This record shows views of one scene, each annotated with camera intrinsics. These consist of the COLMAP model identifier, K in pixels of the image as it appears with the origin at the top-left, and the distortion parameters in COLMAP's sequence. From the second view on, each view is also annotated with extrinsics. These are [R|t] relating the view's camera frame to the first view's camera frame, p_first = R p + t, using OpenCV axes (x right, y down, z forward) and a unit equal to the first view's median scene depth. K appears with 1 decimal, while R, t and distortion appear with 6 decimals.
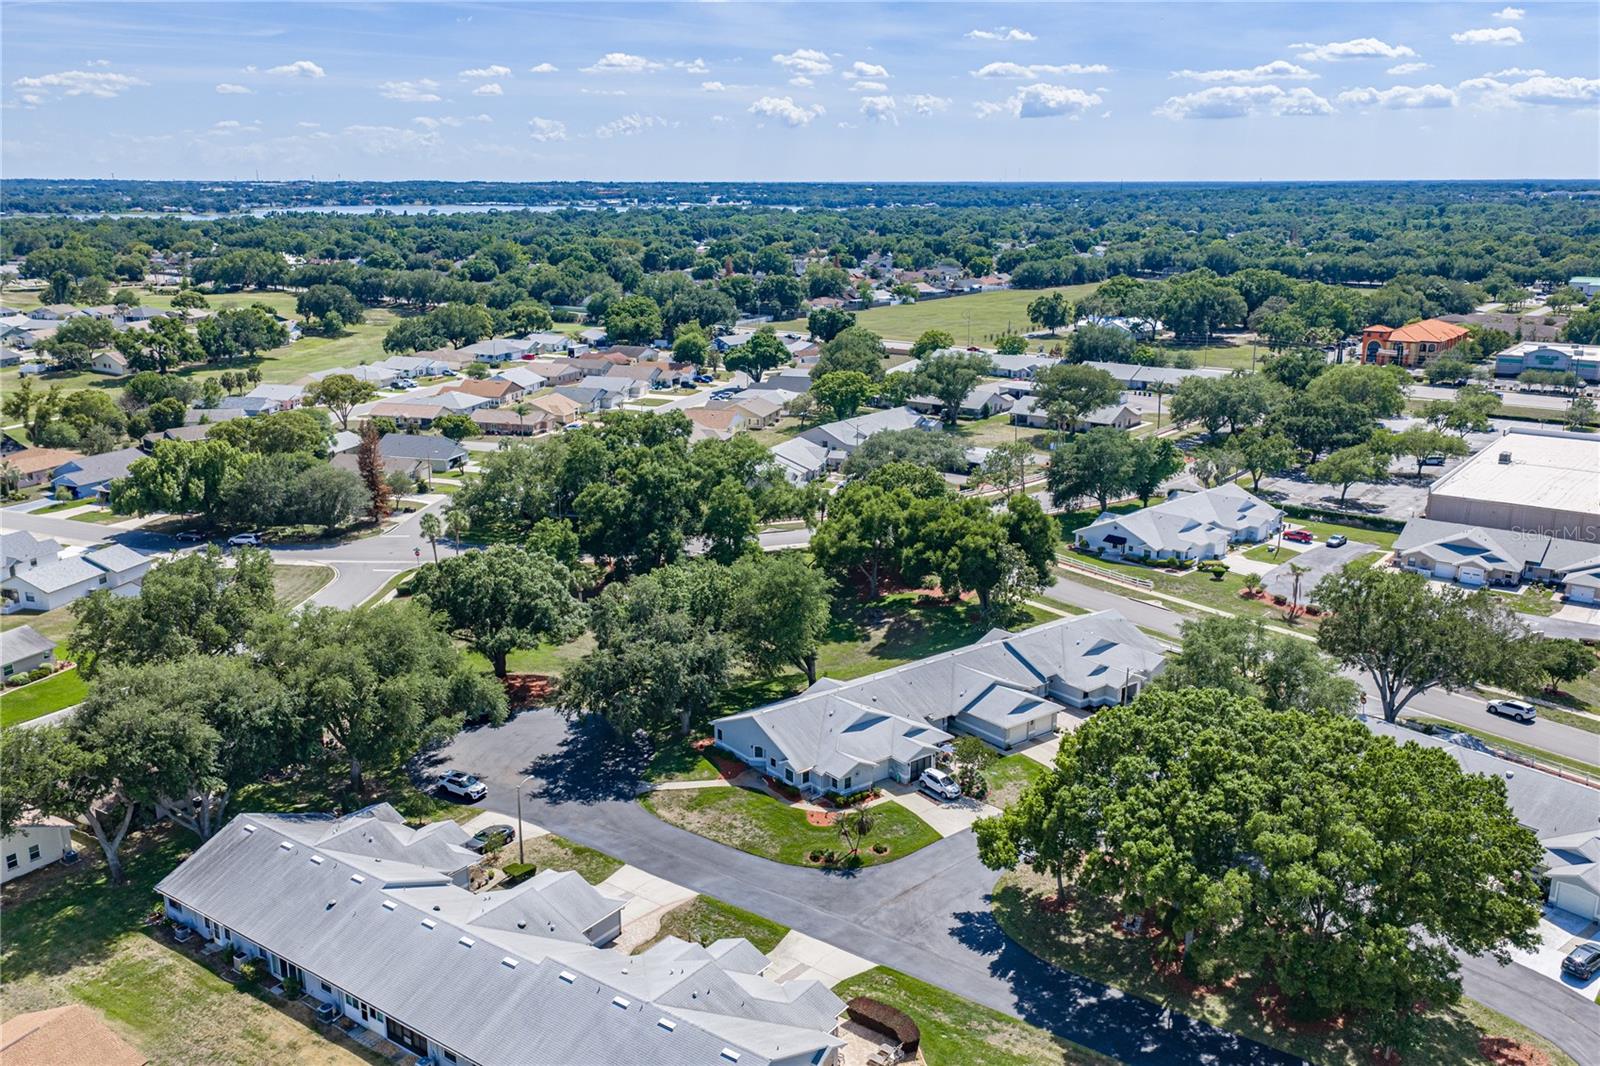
lens RADIAL K [[1330.6, 0, 799.0], [0, 1330.6, 531.1], [0, 0, 1]] dist [0.037849, -0.013826]
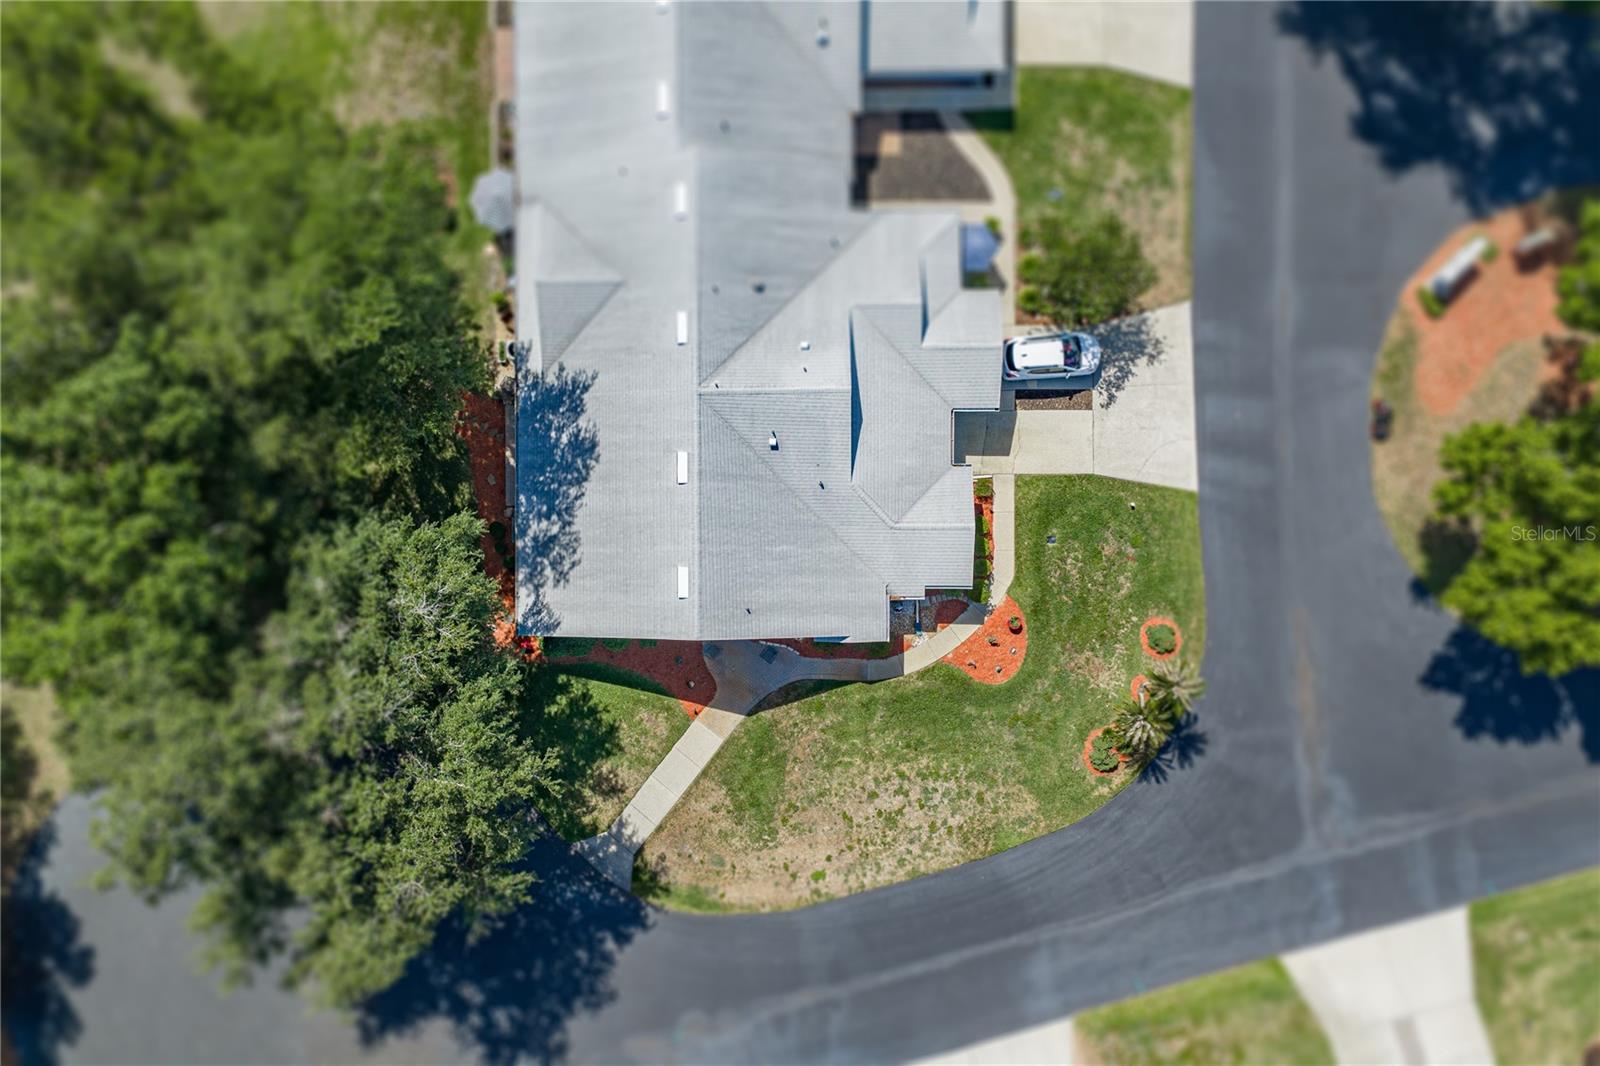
lens RADIAL K [[1330.6, 0, 795.2], [0, 1330.6, 539.1], [0, 0, 1]] dist [0.037849, -0.013826]
pose [[0.615493, -0.788141, -0.001126, 0.006653], [0.211892, 0.164099, 0.963418, -0.246021], [-0.759124, -0.593216, 0.268002, 0.912973]]
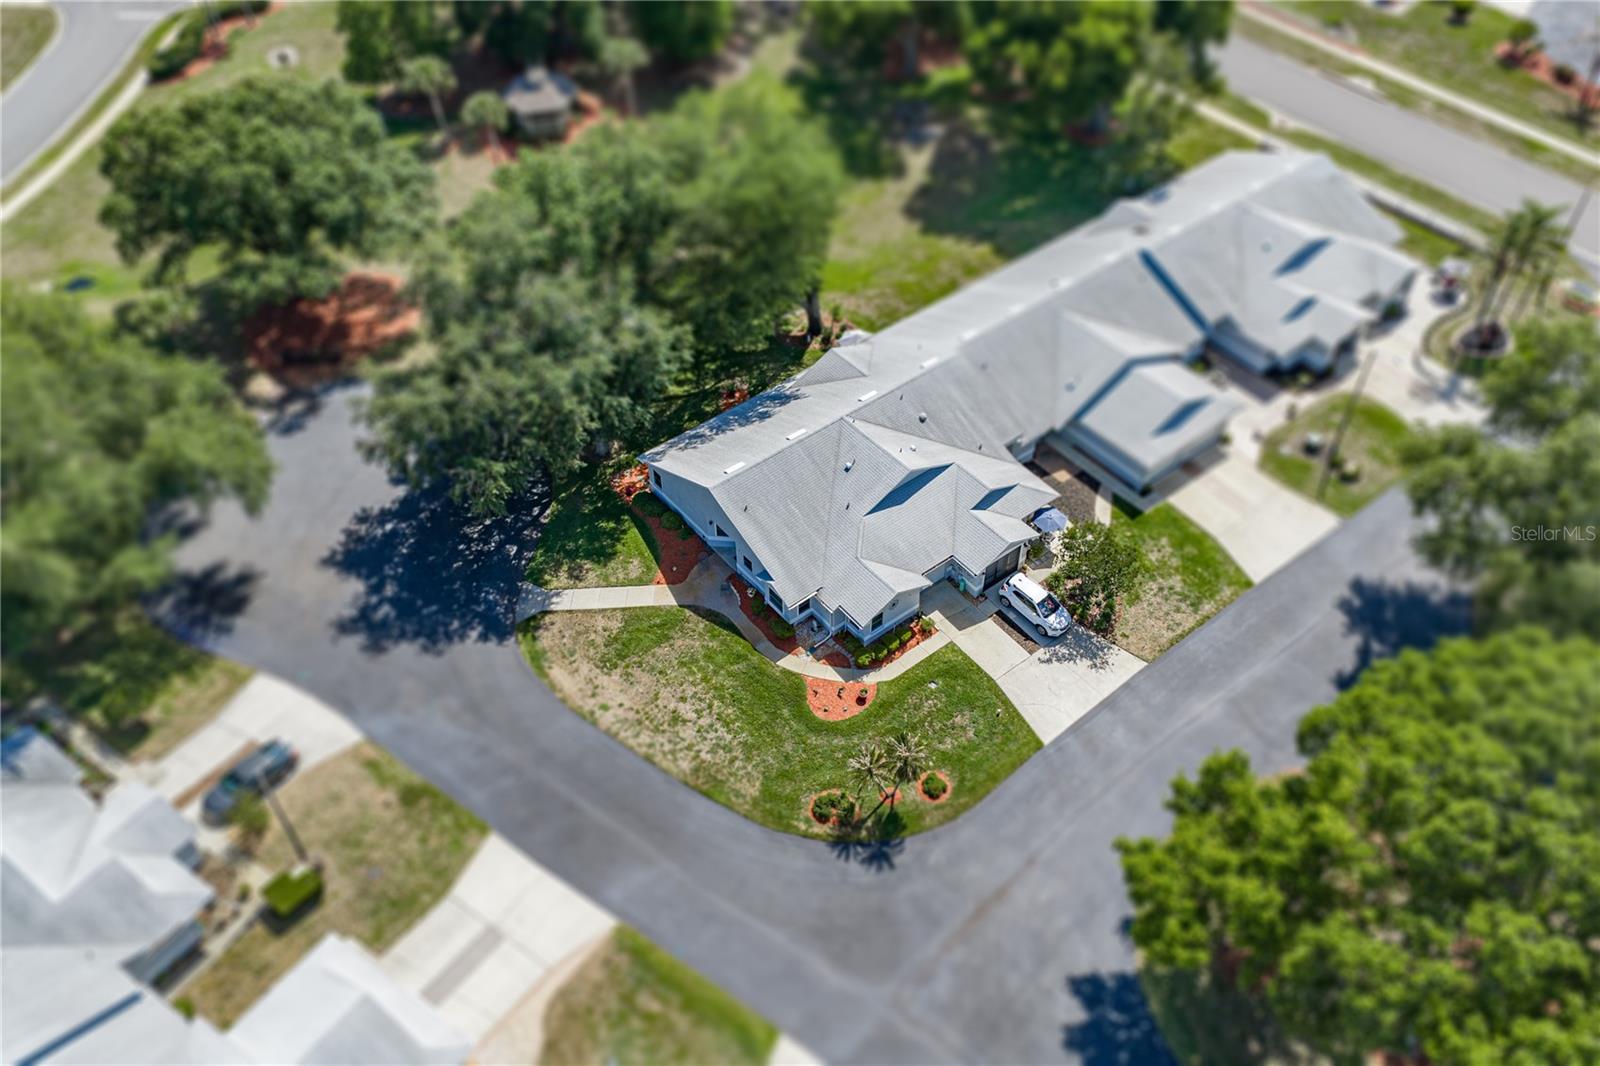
lens RADIAL K [[1330.6, 0, 802.2], [0, 1330.6, 522.2], [0, 0, 1]] dist [0.037849, -0.013826]
pose [[0.999926, -0.011692, -0.003291, 0.006533], [0.011716, 0.856963, 0.515244, -0.142921], [-0.003204, -0.515245, 0.857037, 0.521585]]
